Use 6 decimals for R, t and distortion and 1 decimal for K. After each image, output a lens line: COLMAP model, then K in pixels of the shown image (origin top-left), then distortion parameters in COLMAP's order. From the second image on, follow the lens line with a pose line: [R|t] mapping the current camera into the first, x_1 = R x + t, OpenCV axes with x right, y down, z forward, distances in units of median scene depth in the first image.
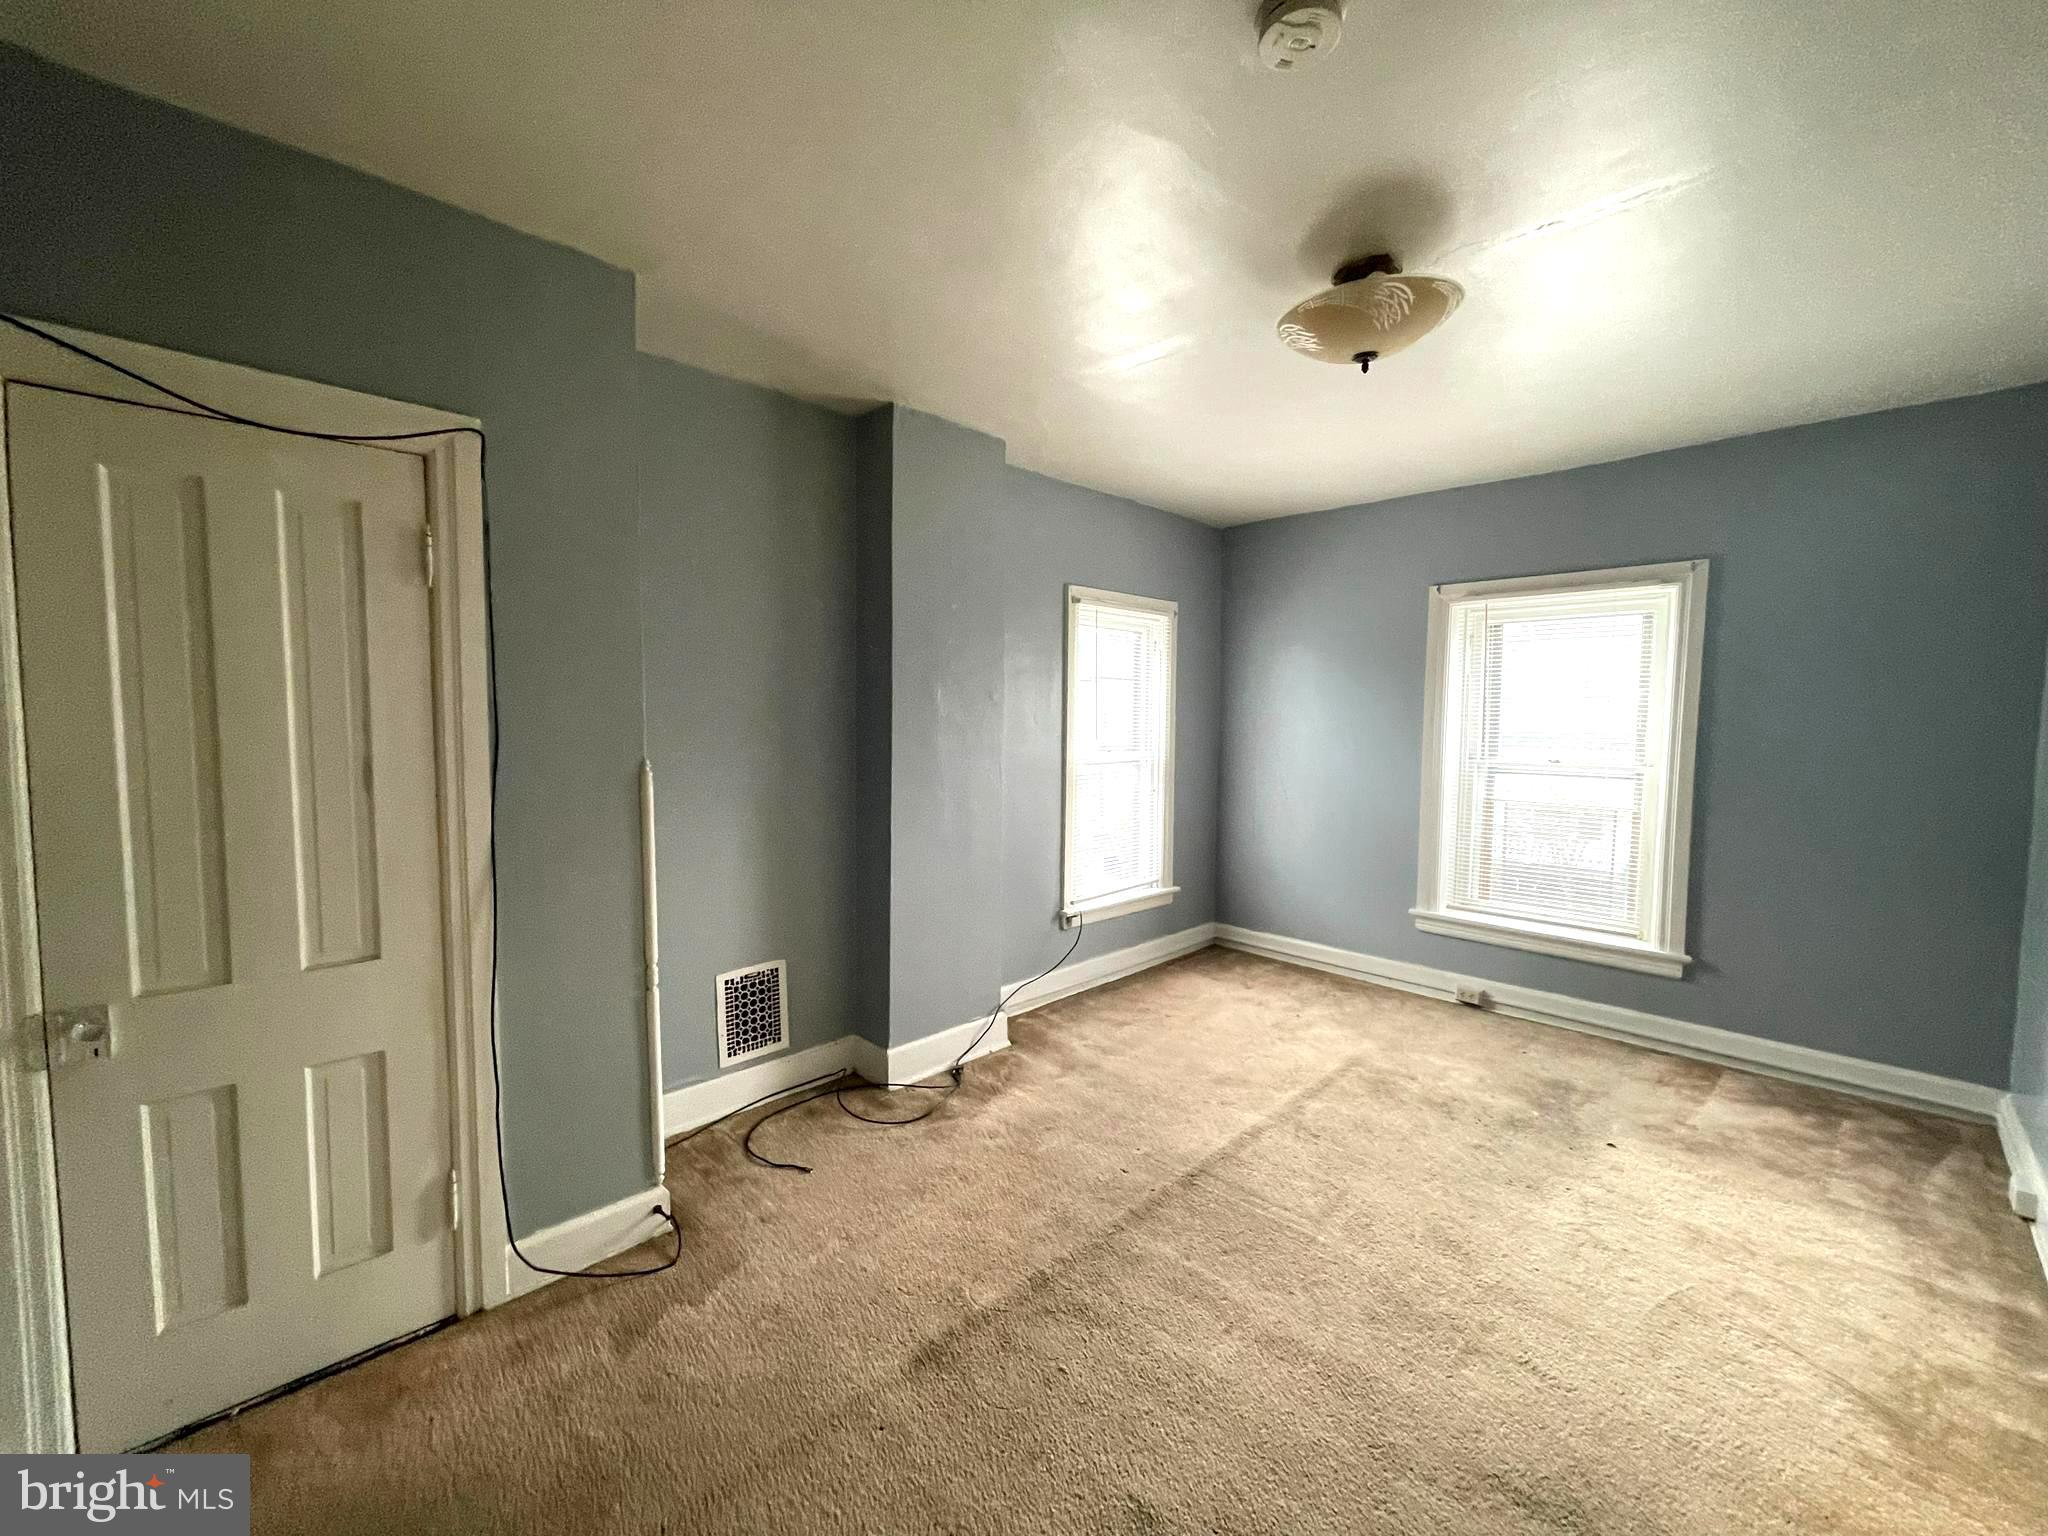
lens RADIAL K [[823.1, 0, 1018.3], [0, 823.1, 771.6], [0, 0, 1]] dist [-0.004407, 0.000886]
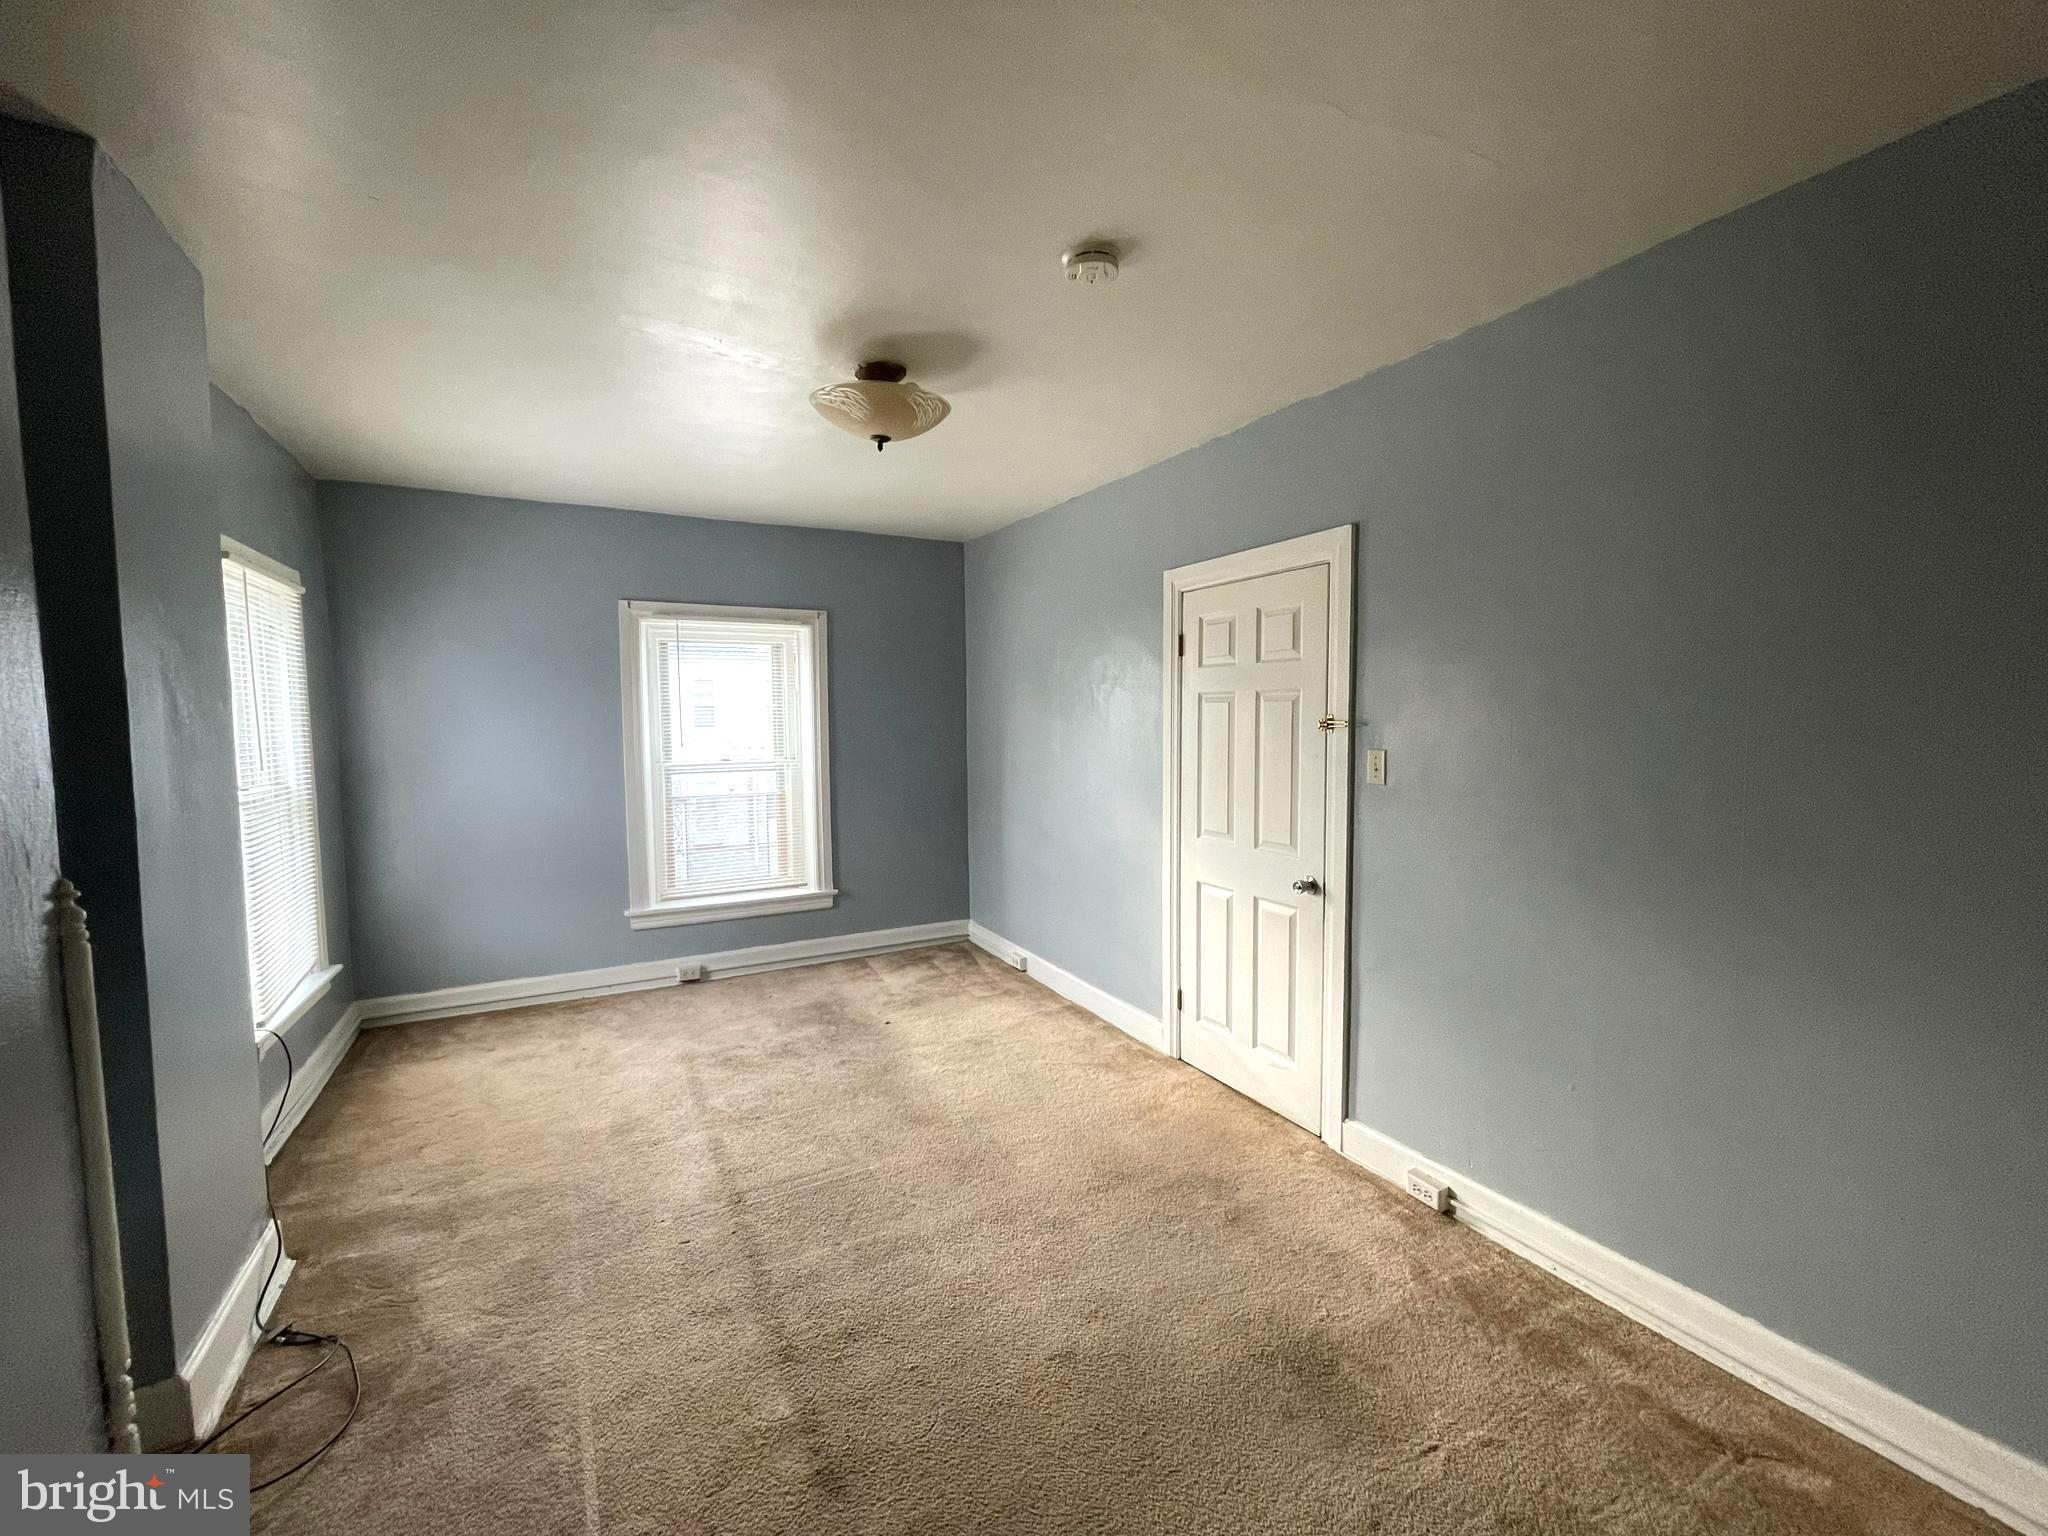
lens RADIAL K [[823.1, 0, 1012.6], [0, 823.1, 774.0], [0, 0, 1]] dist [-0.004407, 0.000886]
pose [[0.289321, -0.080277, 0.953860, -0.494015], [0.079456, 0.995052, 0.059643, -0.039151], [-0.953929, 0.058534, 0.294268, 0.314407]]
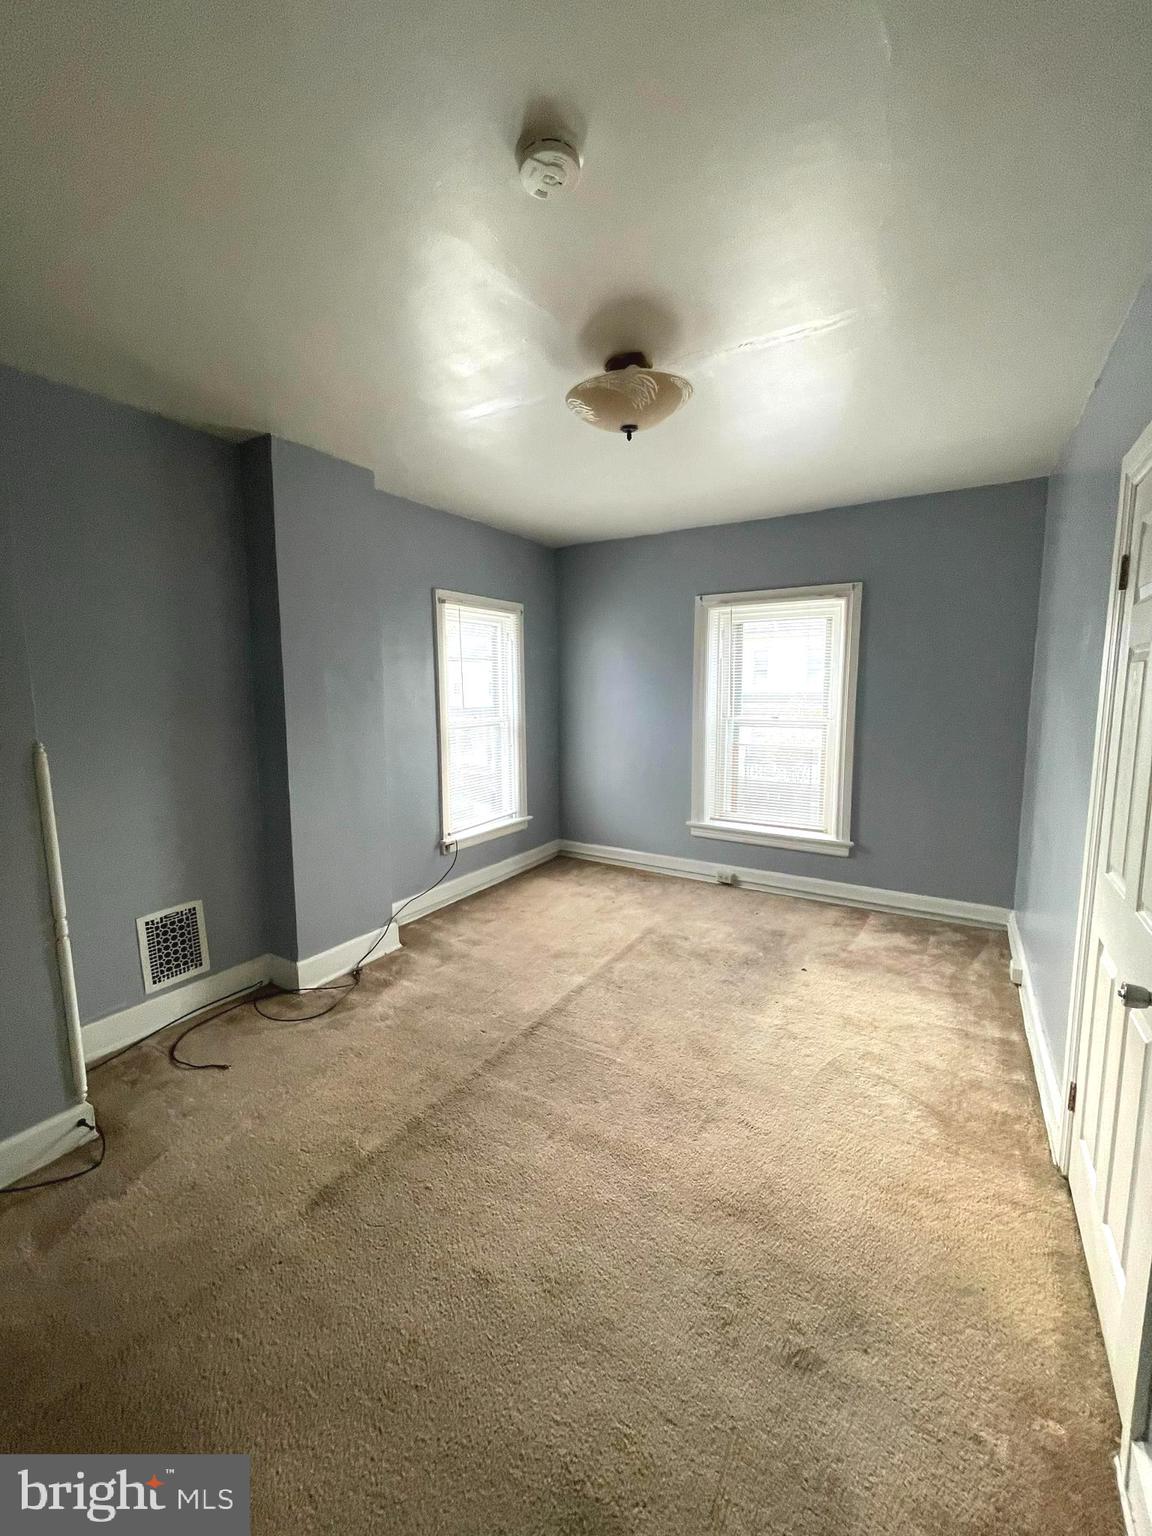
lens RADIAL K [[617.3, 0, 572.8], [0, 617.3, 763.5], [0, 0, 1]] dist [-0.004407, 0.000886]
pose [[0.971770, -0.043357, 0.231911, 0.047114], [0.029607, 0.997609, 0.062447, -0.012513], [-0.234064, -0.053818, 0.970730, 0.001396]]
